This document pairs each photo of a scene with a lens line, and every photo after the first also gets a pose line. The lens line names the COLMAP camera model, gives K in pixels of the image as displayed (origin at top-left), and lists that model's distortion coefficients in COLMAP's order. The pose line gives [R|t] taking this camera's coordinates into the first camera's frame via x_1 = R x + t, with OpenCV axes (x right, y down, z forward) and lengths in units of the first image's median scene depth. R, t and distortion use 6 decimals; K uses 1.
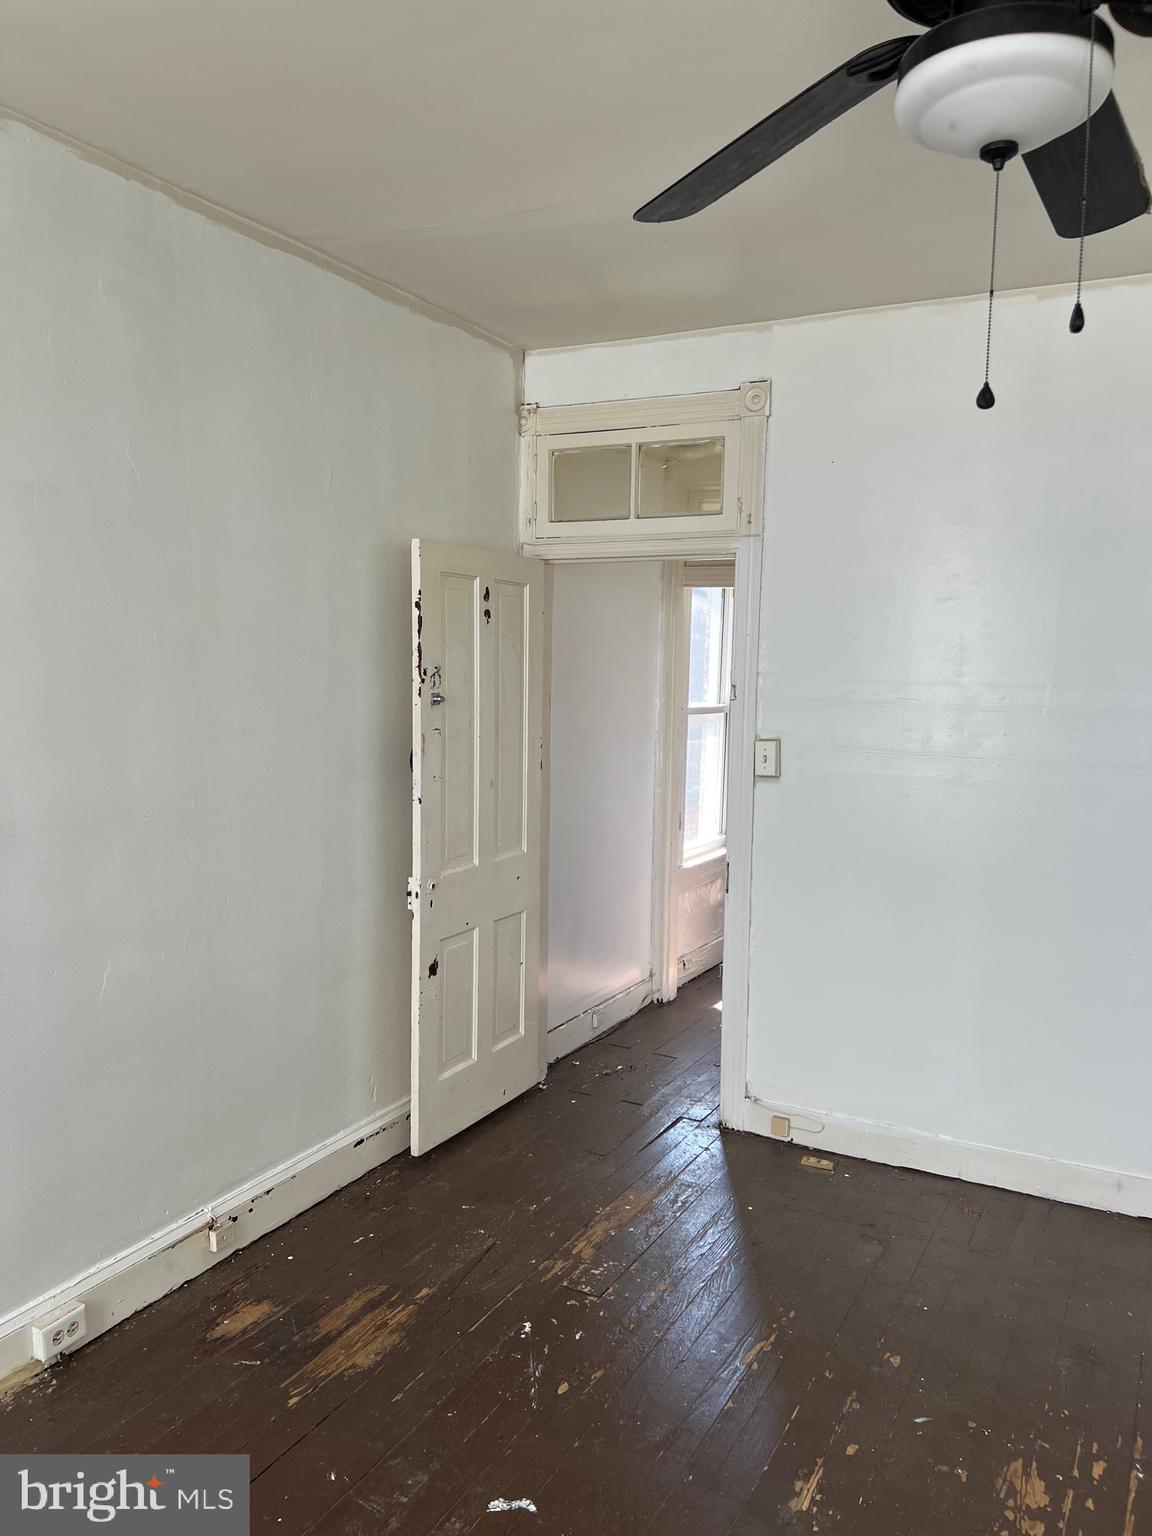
lens RADIAL K [[1154.7, 0, 574.1], [0, 1154.7, 764.0], [0, 0, 1]] dist [0.064908, -0.071018]
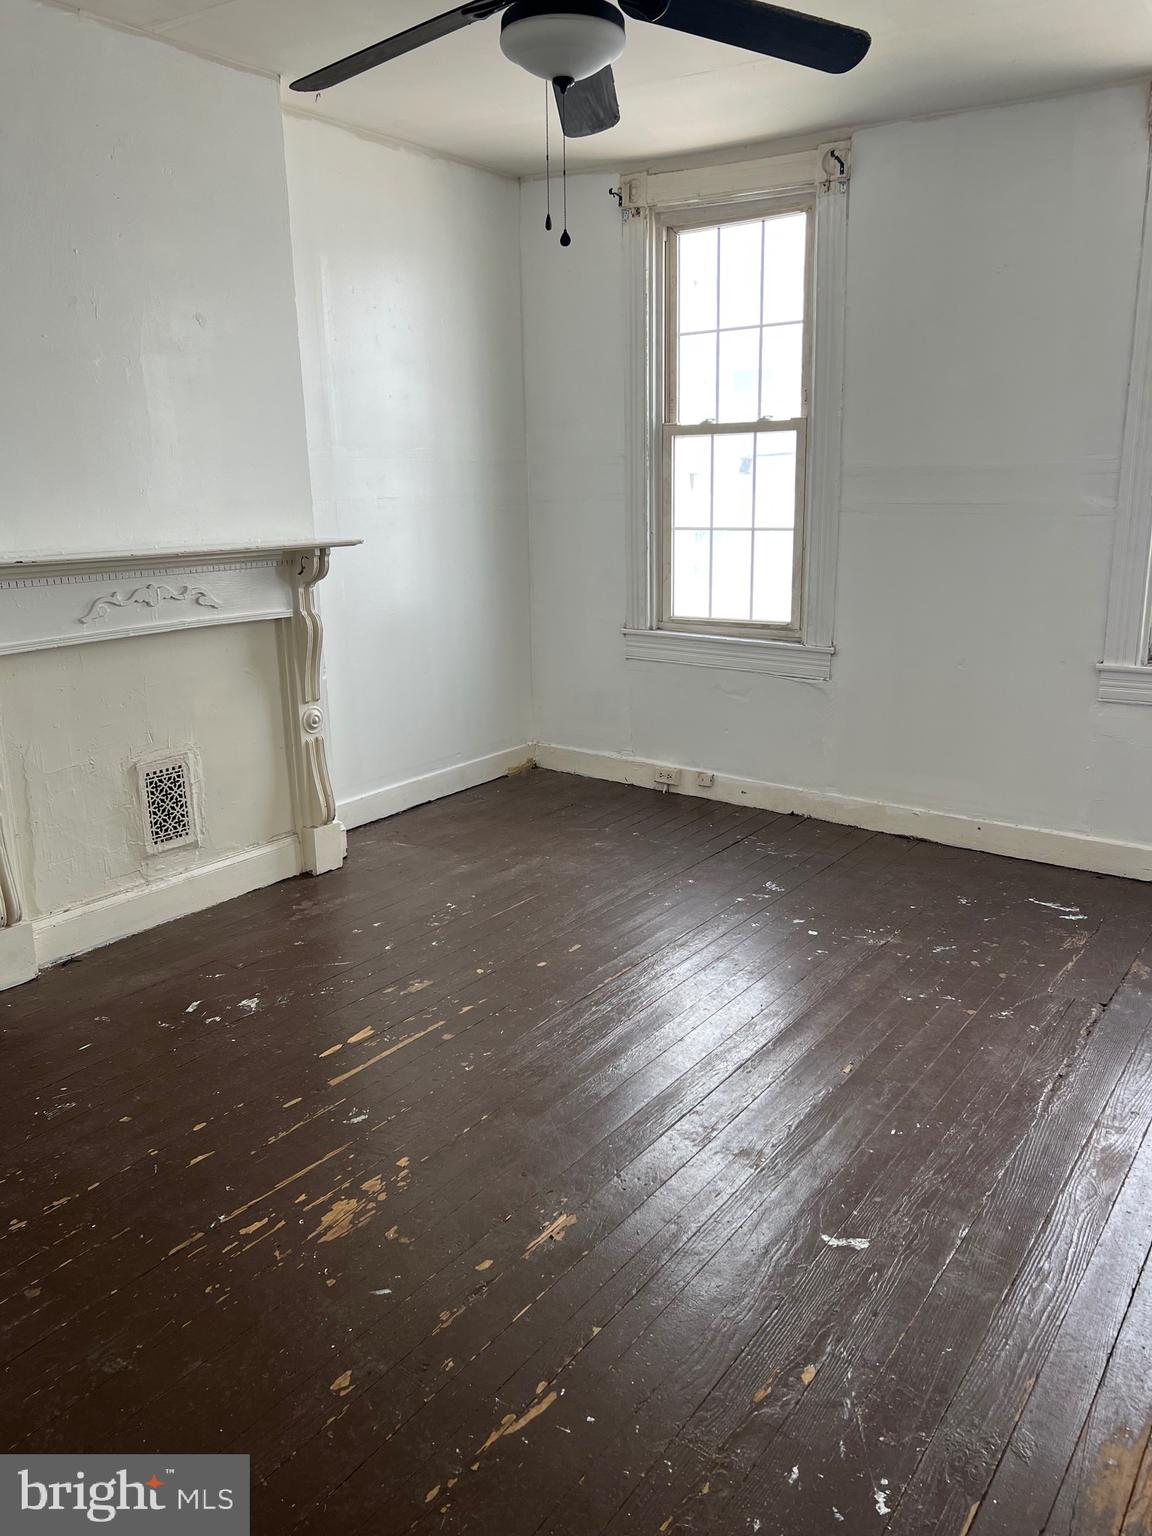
lens RADIAL K [[1154.7, 0, 574.1], [0, 1154.7, 764.0], [0, 0, 1]] dist [0.064908, -0.071018]
pose [[-0.991386, -0.034363, 0.126382, 0.067437], [0.008278, 0.946597, 0.322312, -0.093539], [-0.130708, 0.320582, -0.938159, 1.837224]]
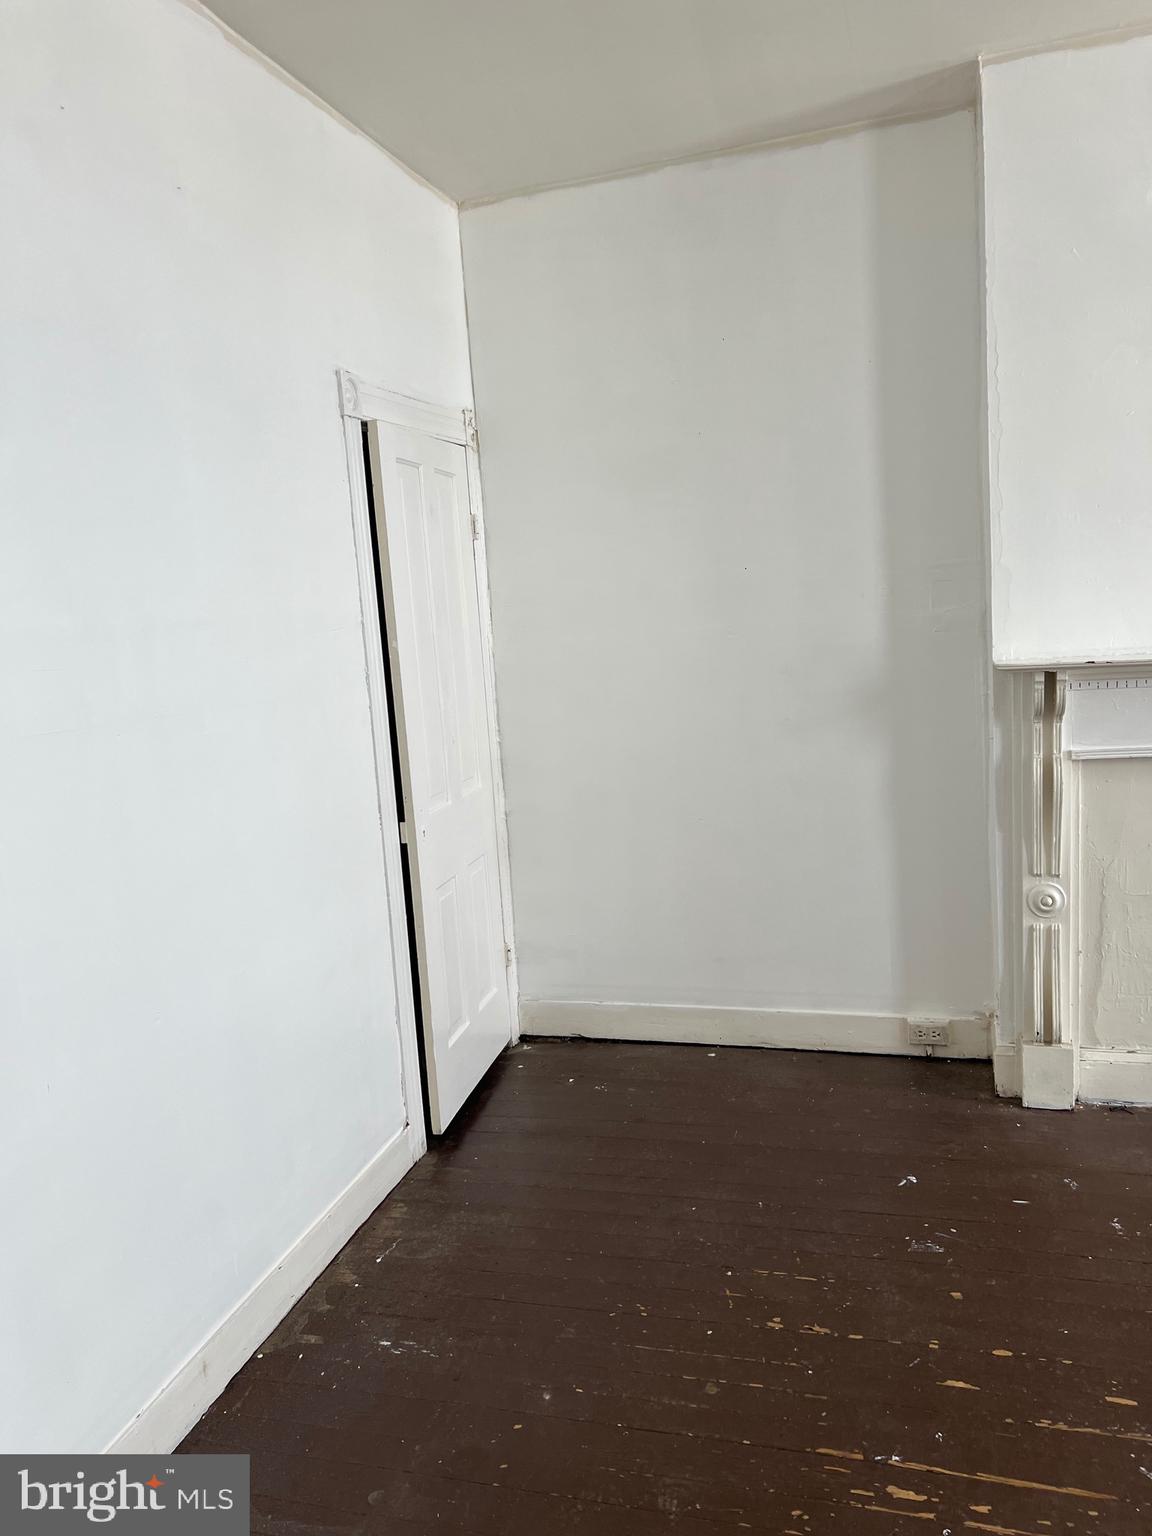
lens RADIAL K [[1145.6, 0, 578.8], [0, 1145.6, 754.0], [0, 0, 1]] dist [0.049108, -0.064448]
pose [[-0.192019, -0.129039, 0.972871, -0.228601], [0.141609, 0.977301, 0.157576, -0.058879], [-0.971121, 0.168025, -0.169388, 1.315911]]
